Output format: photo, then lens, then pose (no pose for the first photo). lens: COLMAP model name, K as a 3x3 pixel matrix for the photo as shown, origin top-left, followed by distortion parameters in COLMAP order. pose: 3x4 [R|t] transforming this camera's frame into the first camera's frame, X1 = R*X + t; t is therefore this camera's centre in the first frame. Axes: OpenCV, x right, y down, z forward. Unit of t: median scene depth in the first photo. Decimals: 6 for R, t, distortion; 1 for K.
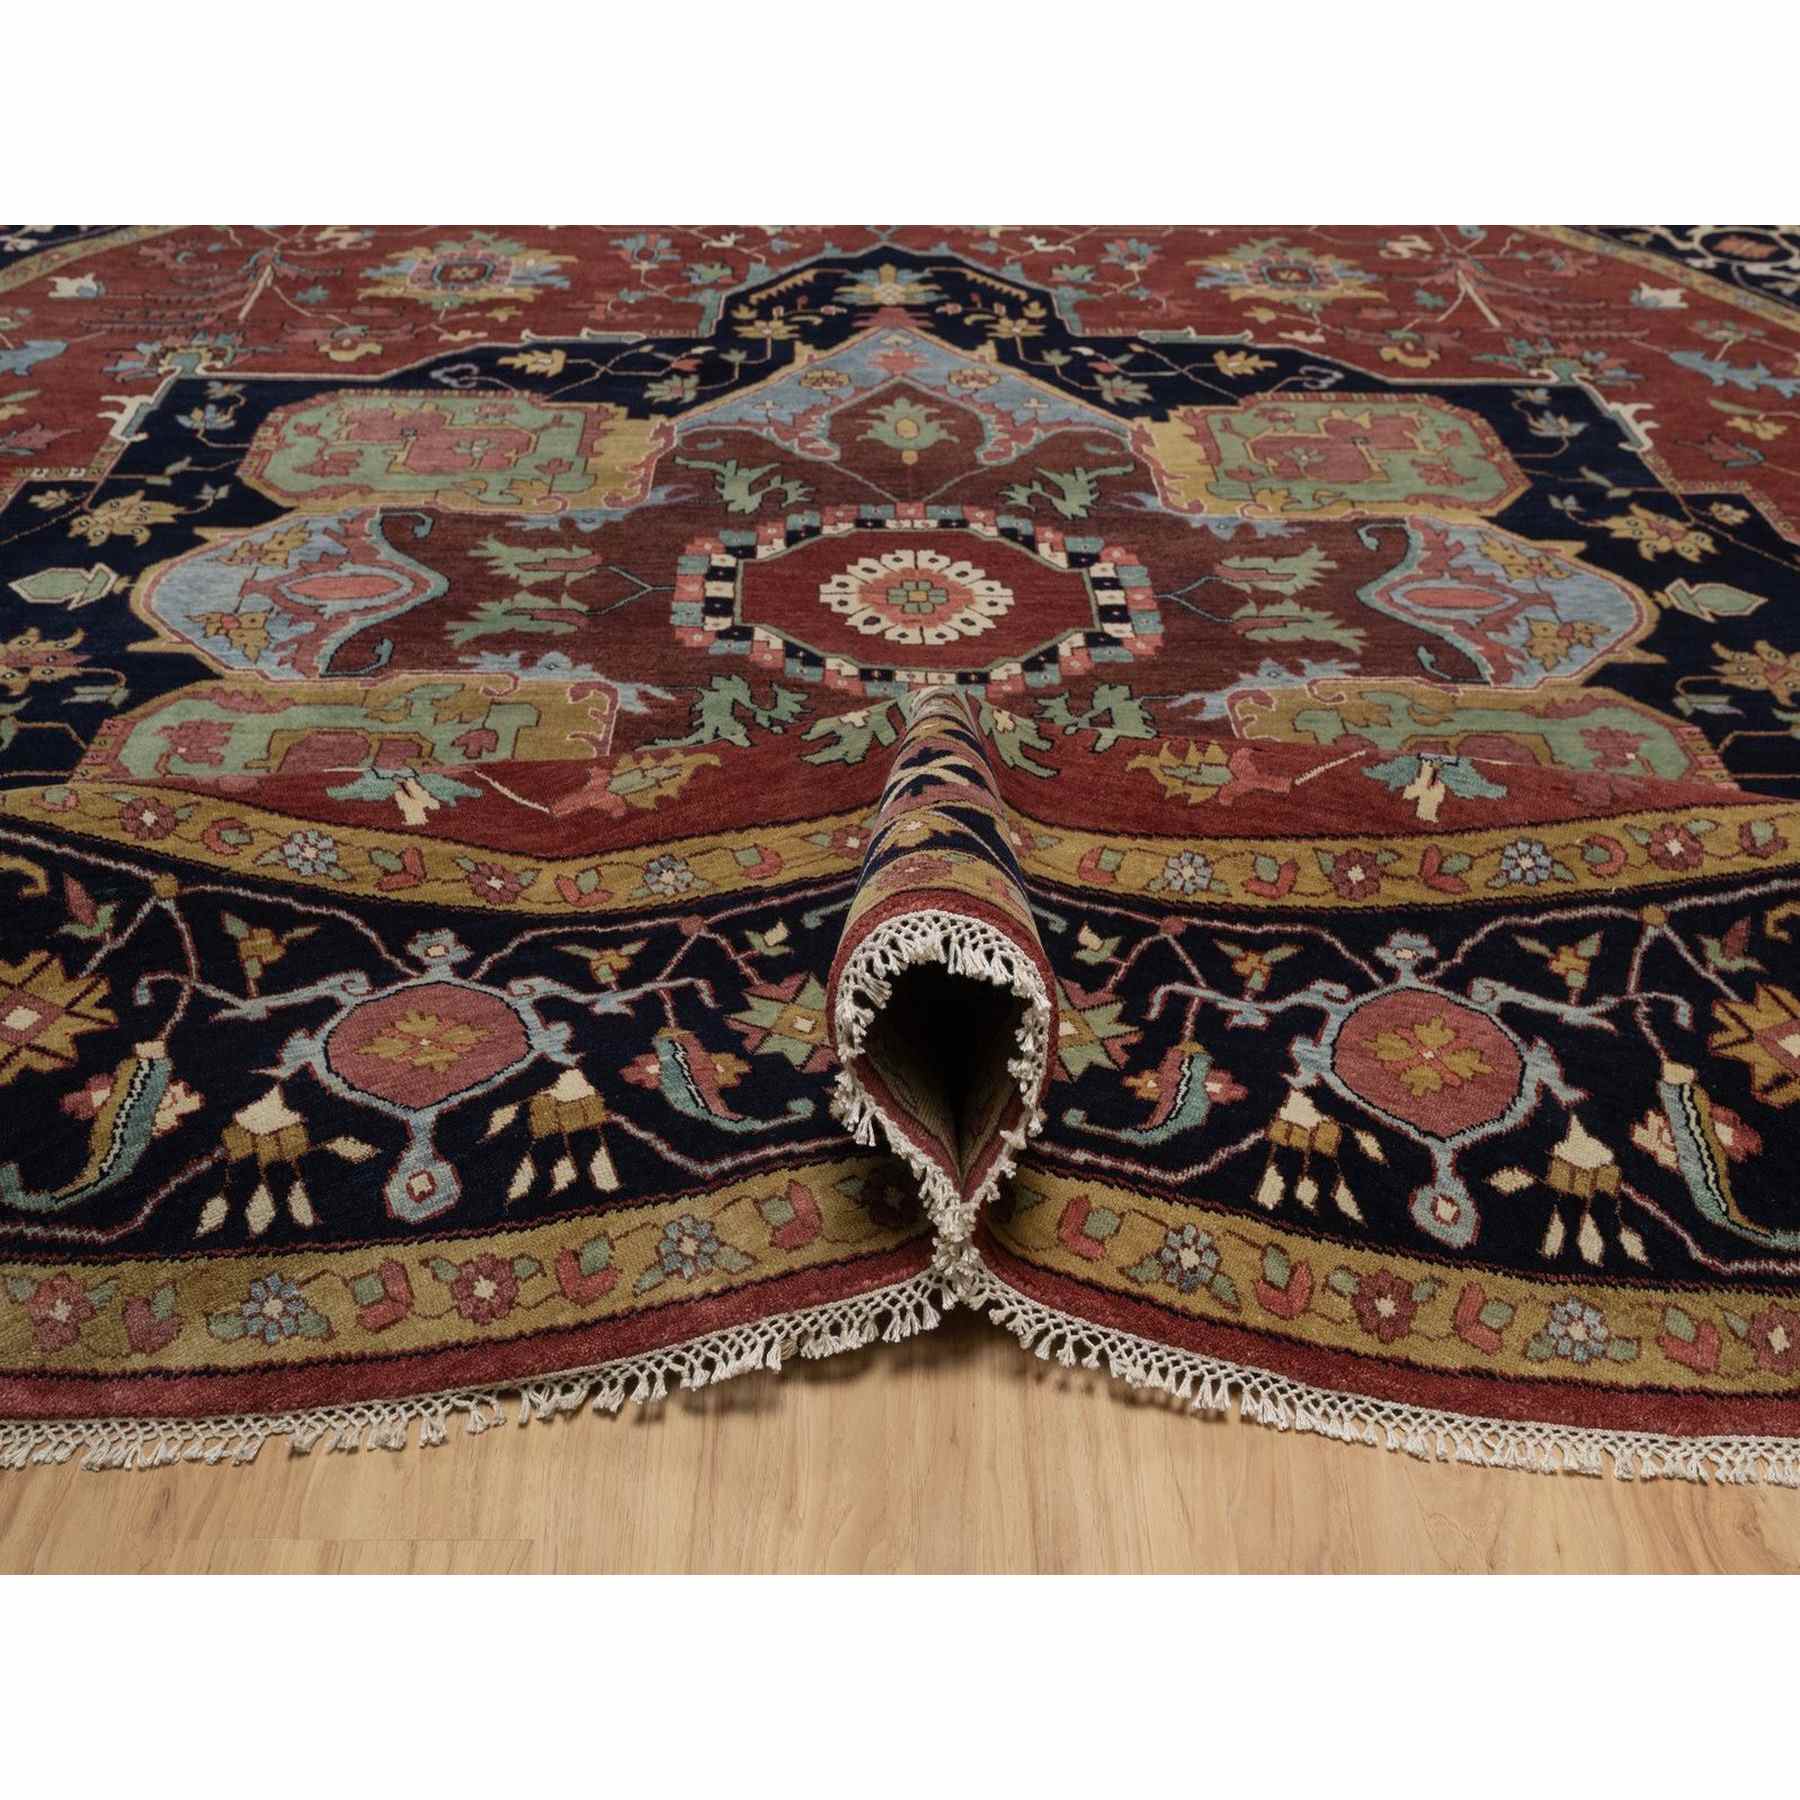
lens RADIAL K [[1503.5, 0, 880.8], [0, 1503.5, 899.6], [0, 0, 1]] dist [0.001031, -0.003434]
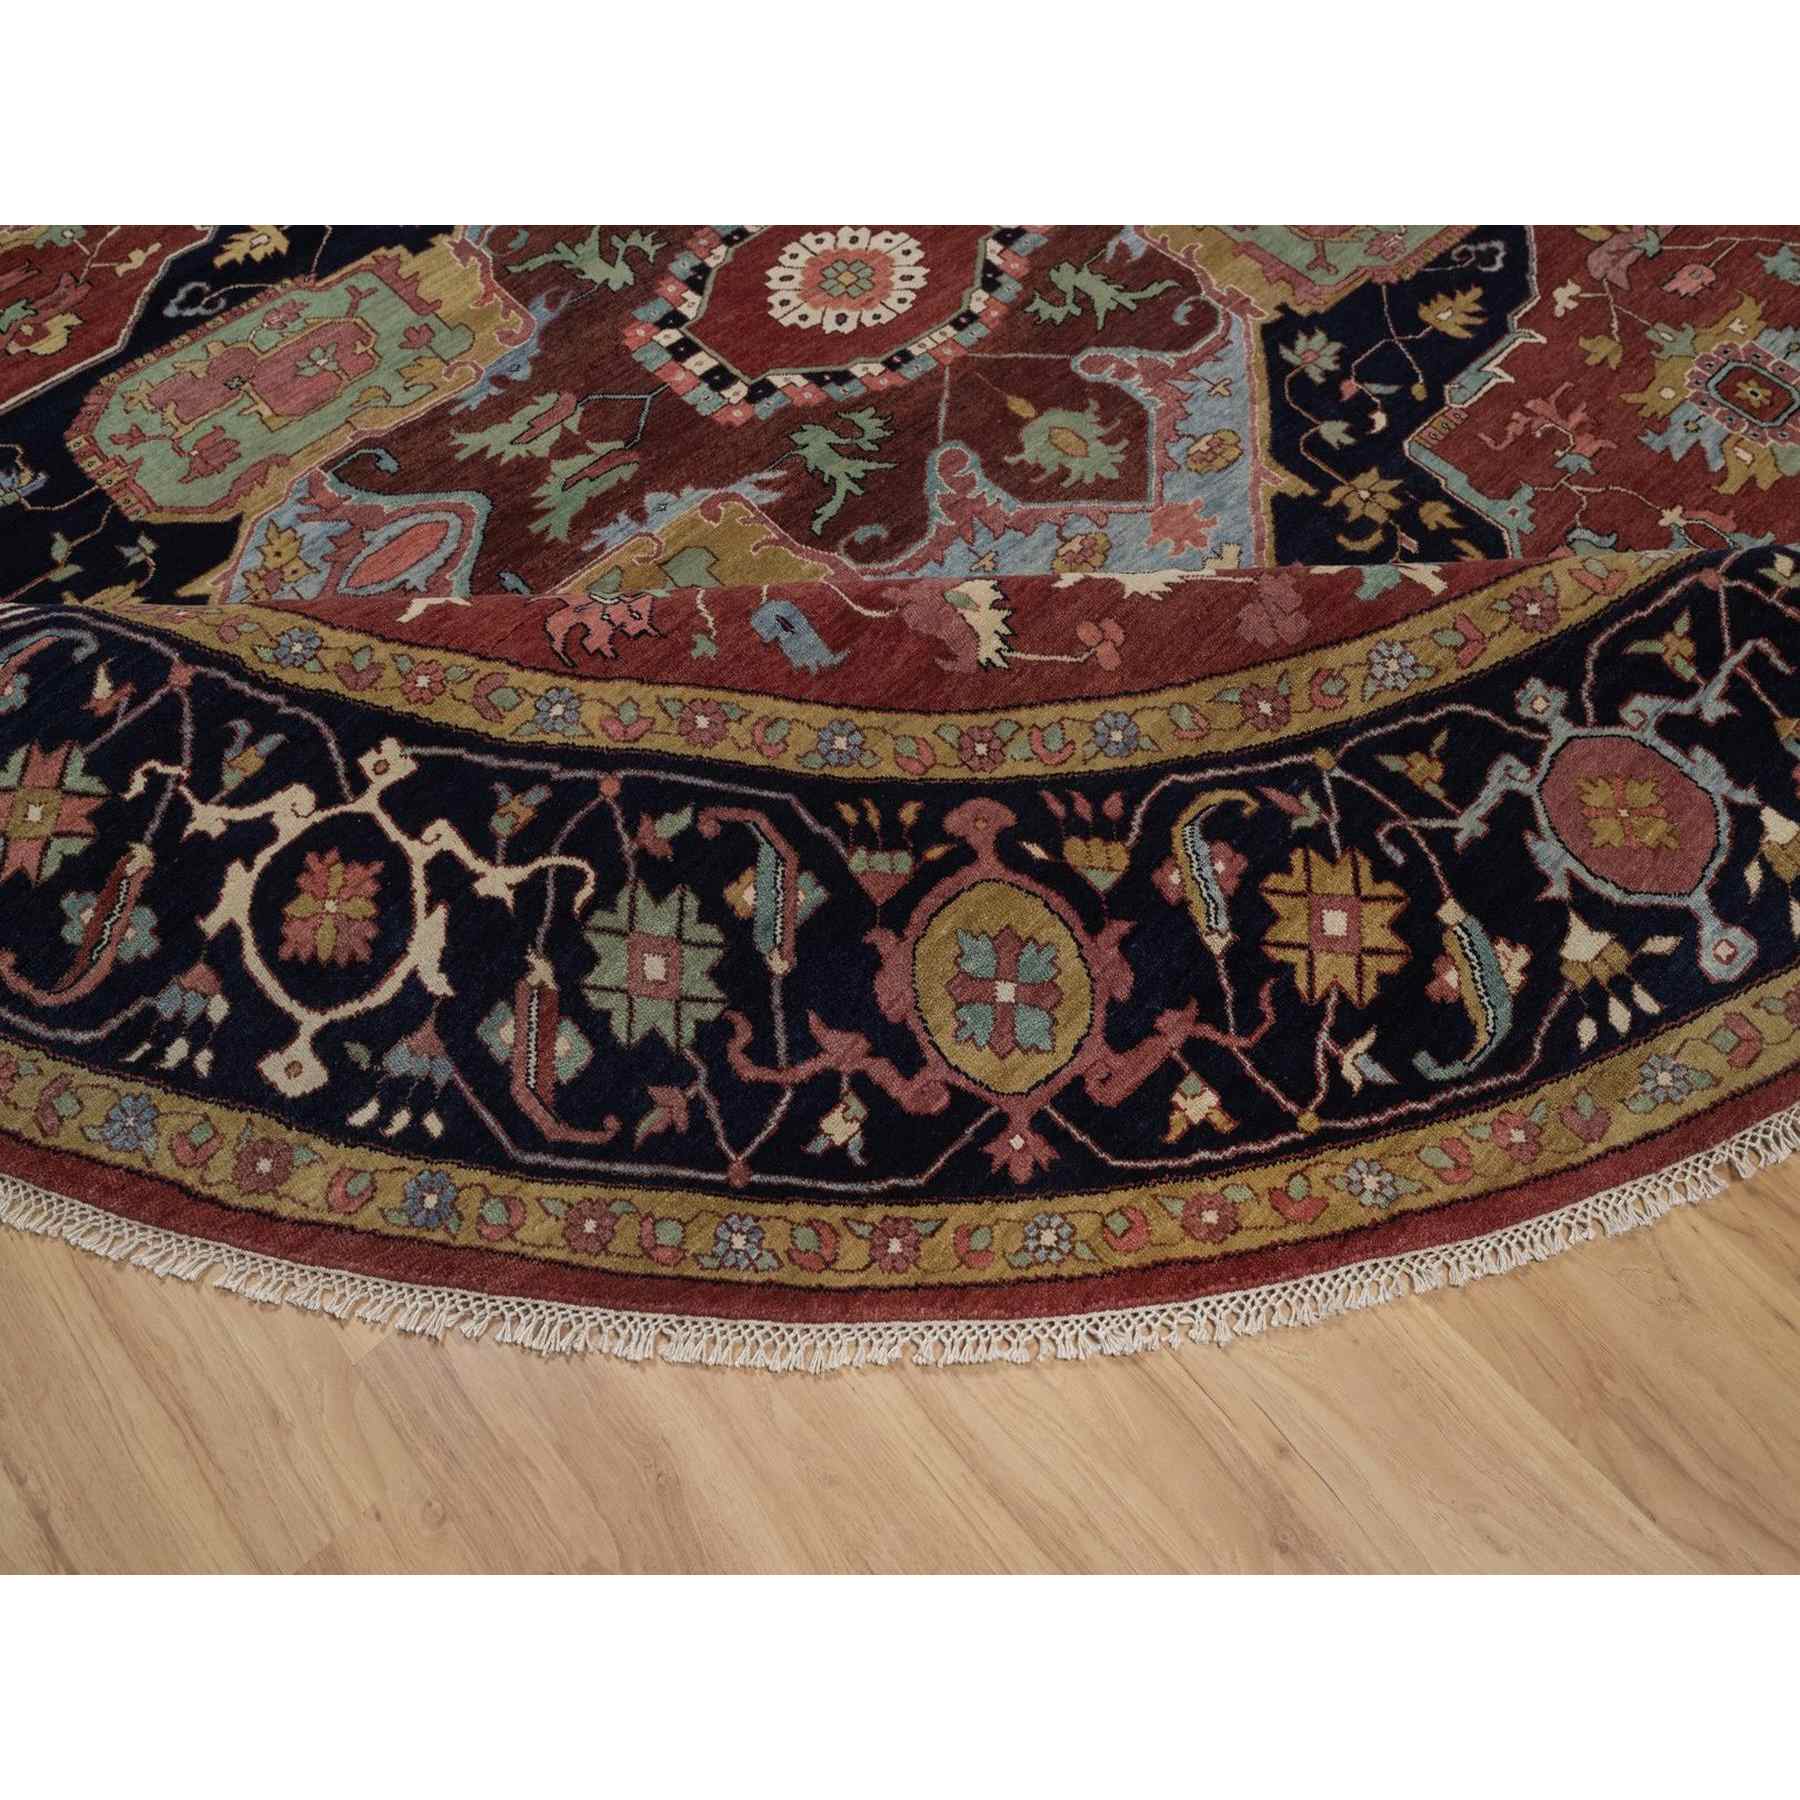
lens RADIAL K [[1503.2, 0, 971.1], [0, 1503.2, 715.5], [0, 0, 1]] dist [-0.001983, -0.001815]
pose [[0.746683, -0.577696, 0.329743, -0.418732], [0.491569, 0.813197, 0.311561, -0.221221], [-0.448134, -0.070546, 0.891179, -0.036312]]
